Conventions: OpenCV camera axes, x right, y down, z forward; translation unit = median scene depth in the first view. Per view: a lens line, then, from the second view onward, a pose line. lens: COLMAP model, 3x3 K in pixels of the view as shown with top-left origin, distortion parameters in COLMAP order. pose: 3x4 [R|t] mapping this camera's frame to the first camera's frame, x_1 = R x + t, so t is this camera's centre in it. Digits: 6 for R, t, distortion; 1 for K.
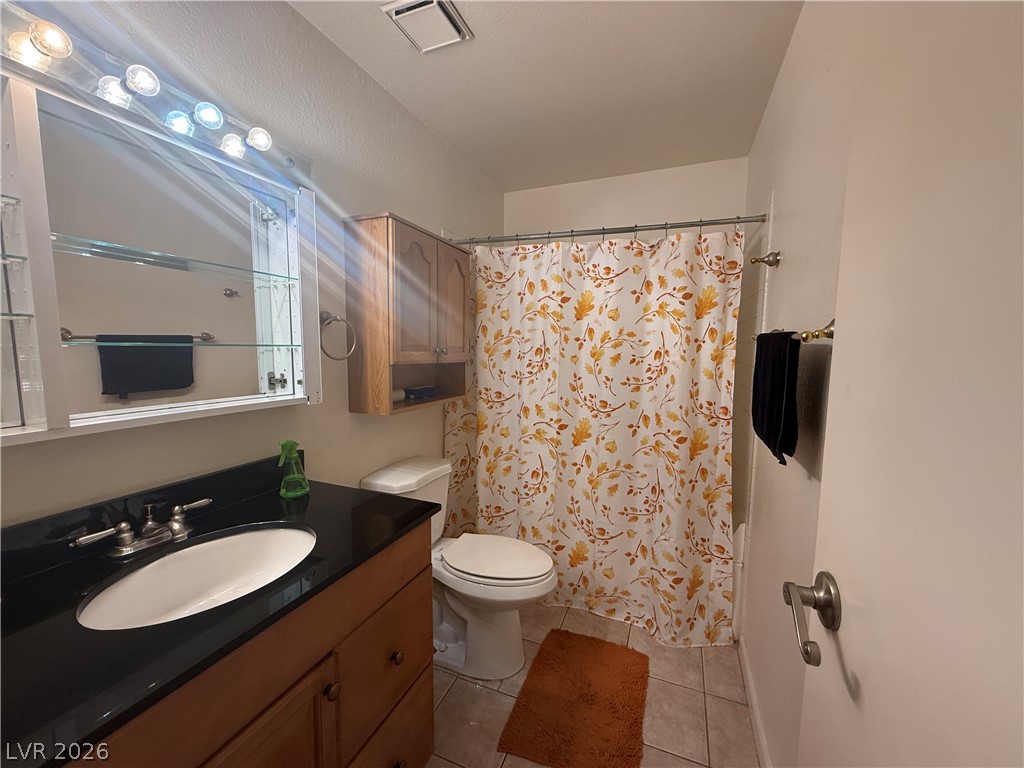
lens RADIAL K [[408.9, 0, 510.4], [0, 408.9, 386.0], [0, 0, 1]] dist [-0.000587, 0.000097]
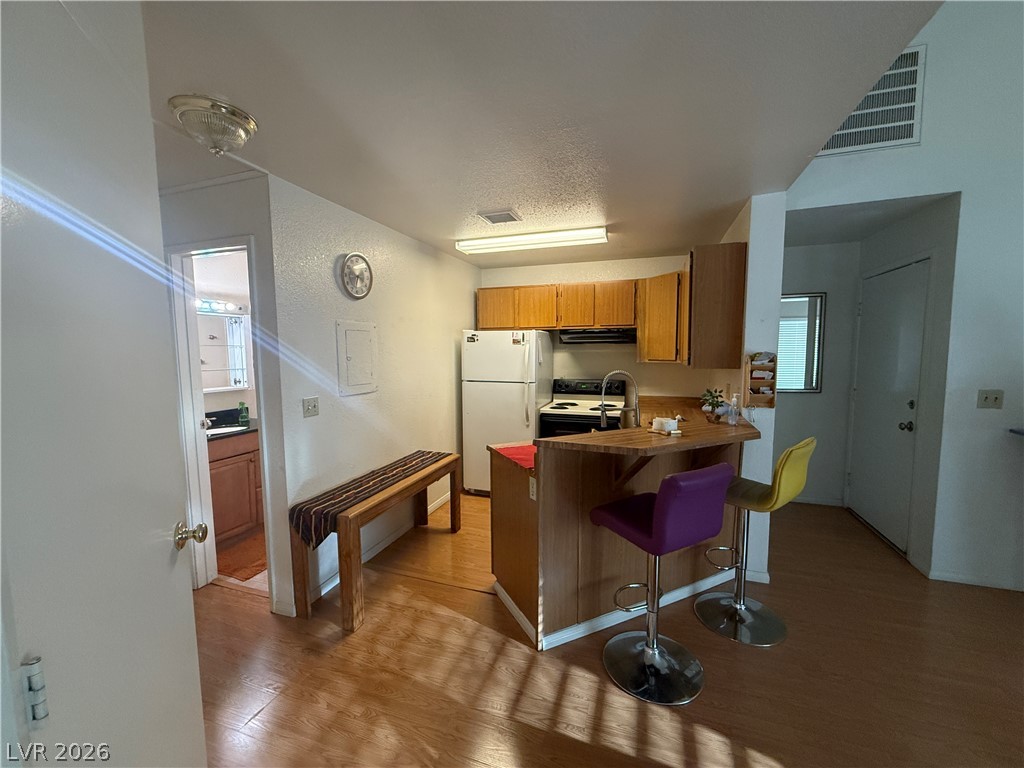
lens RADIAL K [[408.9, 0, 510.4], [0, 408.9, 386.0], [0, 0, 1]] dist [-0.000587, 0.000097]
pose [[0.998215, -0.022955, 0.055141, 0.849337], [0.023297, 0.999713, -0.005560, 0.058669], [-0.054997, 0.006834, 0.998463, -1.412228]]
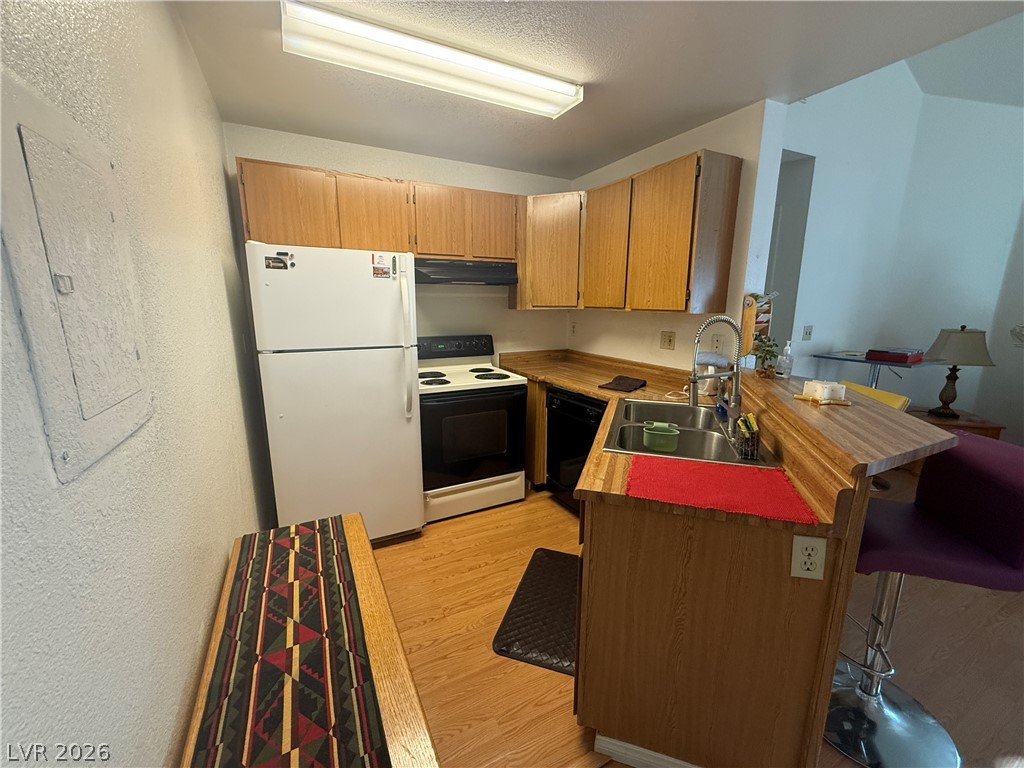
lens RADIAL K [[408.9, 0, 510.0], [0, 408.9, 385.6], [0, 0, 1]] dist [0.000189, 0.000154]
pose [[0.651034, -0.163652, 0.741197, 0.312539], [0.079400, 0.985807, 0.147920, -0.011434], [-0.754885, -0.037450, 0.654788, -0.304675]]
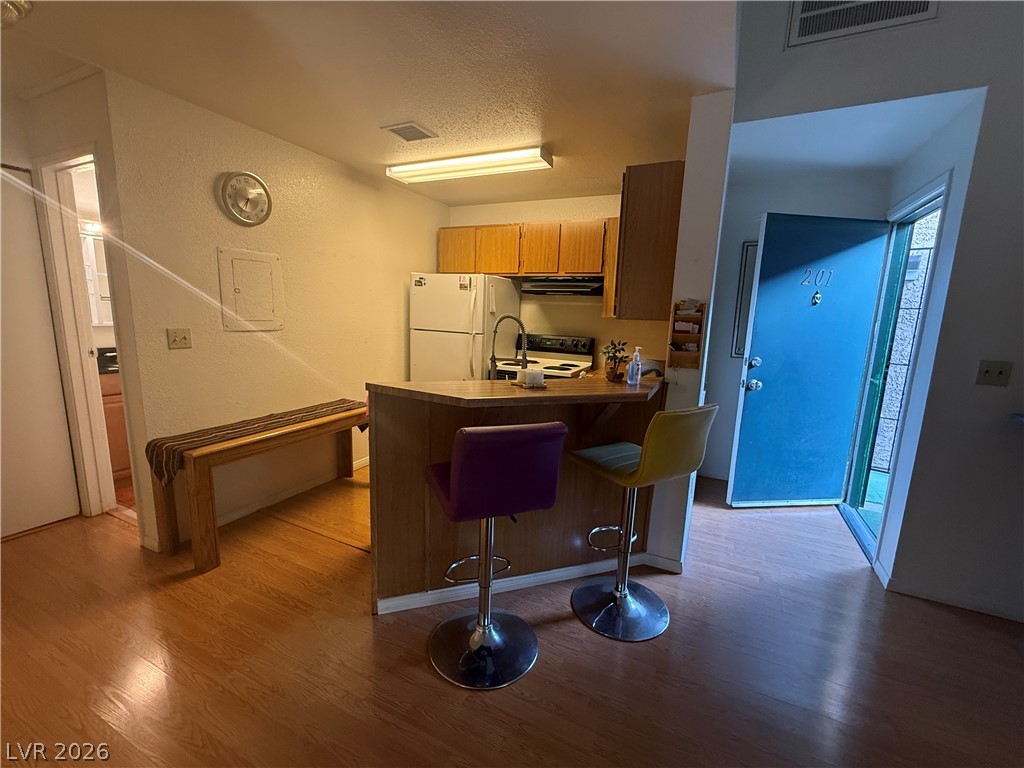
lens RADIAL K [[430.5, 0, 513.1], [0, 430.5, 385.8], [0, 0, 1]] dist [0.001527, 0.000153]
pose [[0.997856, 0.035021, -0.055281, 1.377802], [-0.030793, 0.996666, 0.075550, 0.119344], [0.057743, -0.073685, 0.995608, -1.300534]]
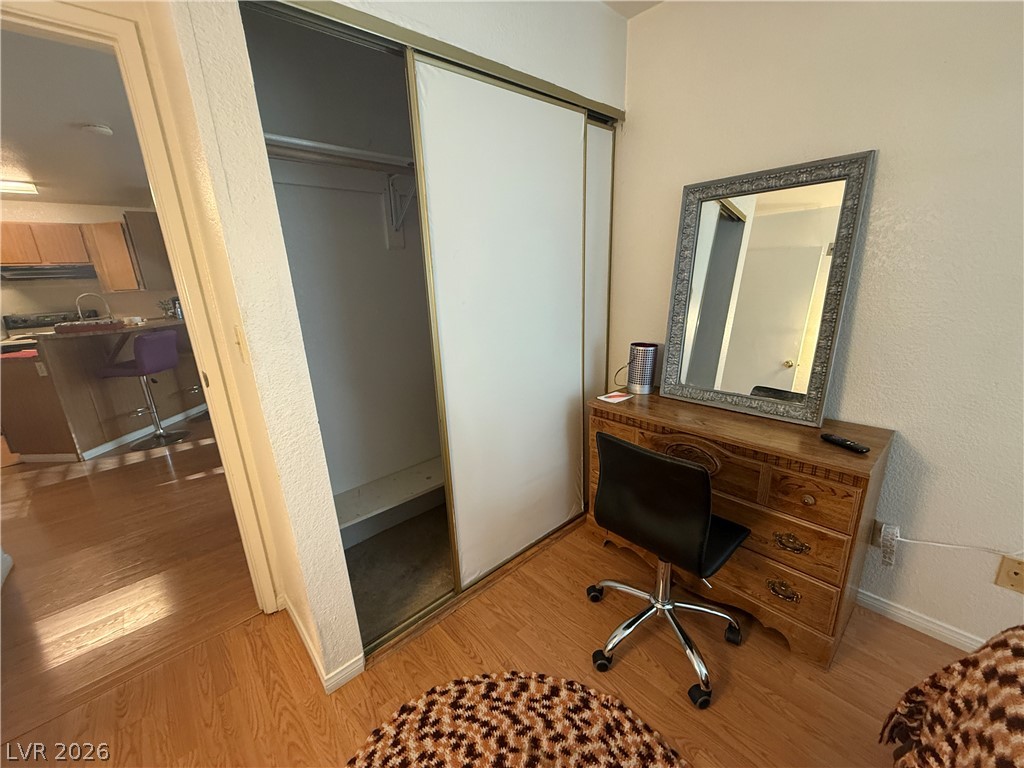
lens RADIAL K [[408.9, 0, 510.4], [0, 408.9, 386.0], [0, 0, 1]] dist [-0.000587, 0.000097]
pose [[0.427484, -0.270075, 0.862738, 0.259235], [0.134683, 0.962708, 0.234635, 0.267382], [-0.893934, 0.015893, 0.447917, -2.992013]]
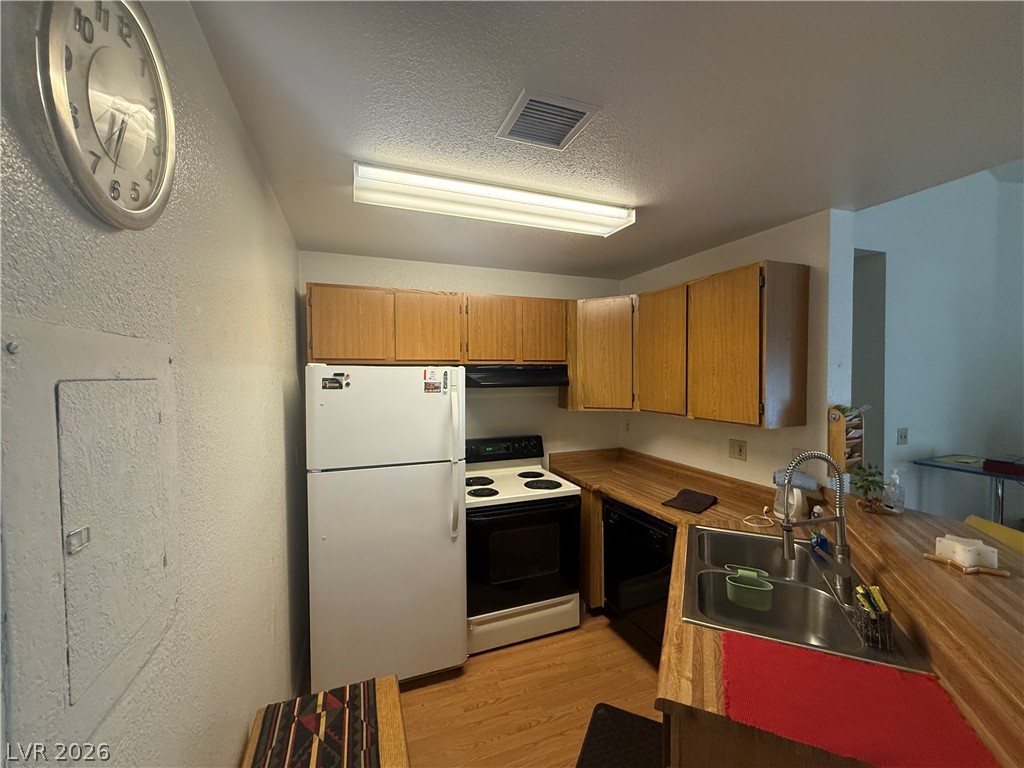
lens RADIAL K [[408.9, 0, 510.4], [0, 408.9, 386.0], [0, 0, 1]] dist [-0.000587, 0.000097]
pose [[0.729958, -0.037496, 0.682463, 0.362736], [0.082919, 0.995977, -0.033968, -0.135829], [-0.678444, 0.081384, 0.730131, -0.246632]]
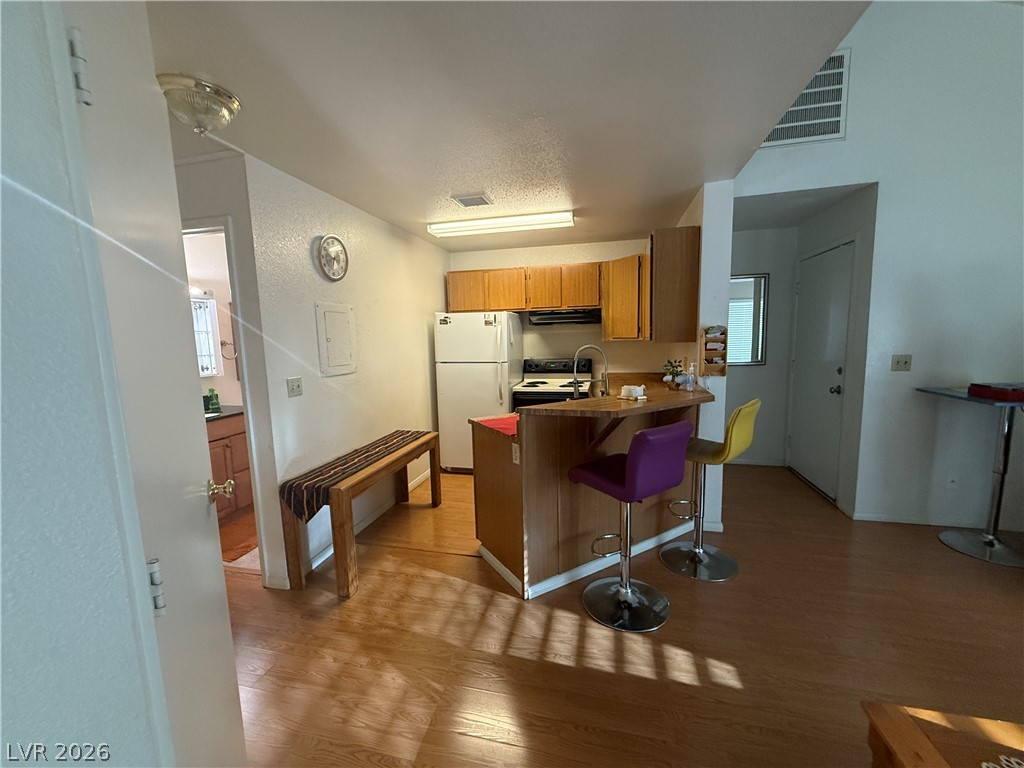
lens RADIAL K [[408.9, 0, 510.4], [0, 408.9, 386.0], [0, 0, 1]] dist [-0.000587, 0.000097]
pose [[0.988240, -0.054142, 0.143007, 0.784771], [0.050495, 0.998303, 0.029017, 0.099150], [-0.144336, -0.021455, 0.989296, -1.496555]]
